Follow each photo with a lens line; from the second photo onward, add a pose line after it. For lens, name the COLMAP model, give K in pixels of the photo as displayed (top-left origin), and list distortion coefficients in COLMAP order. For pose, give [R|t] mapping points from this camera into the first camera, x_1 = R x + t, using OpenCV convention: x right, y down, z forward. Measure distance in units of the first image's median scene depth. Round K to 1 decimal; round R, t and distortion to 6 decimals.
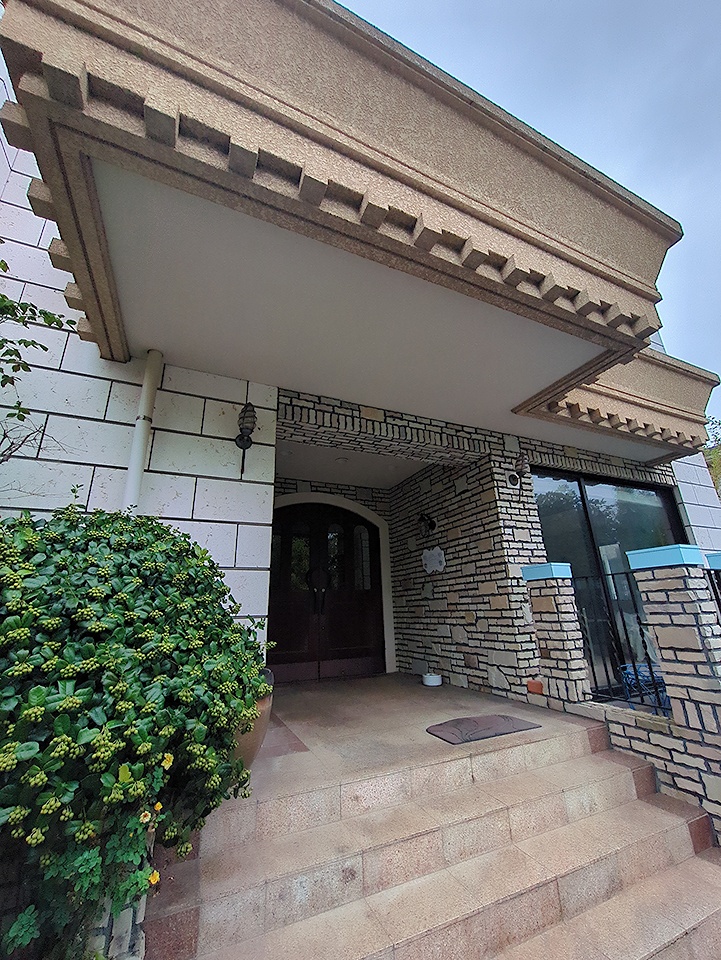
lens RADIAL K [[376.8, 0, 356.3], [0, 376.8, 480.6], [0, 0, 1]] dist [-0.000361, -0.000012]
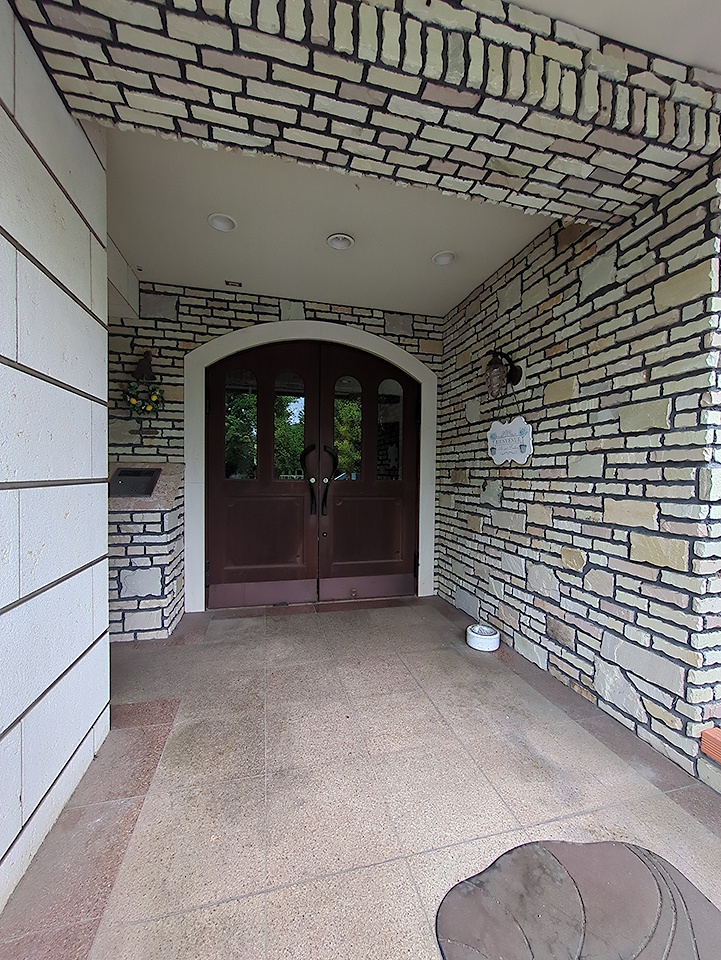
lens RADIAL K [[376.8, 0, 361.3], [0, 376.8, 484.1], [0, 0, 1]] dist [-0.000361, -0.000012]
pose [[0.985676, 0.042591, -0.163185, 0.097310], [0.018503, 0.934435, 0.355652, 0.080821], [0.167634, -0.353577, 0.920262, 0.499701]]
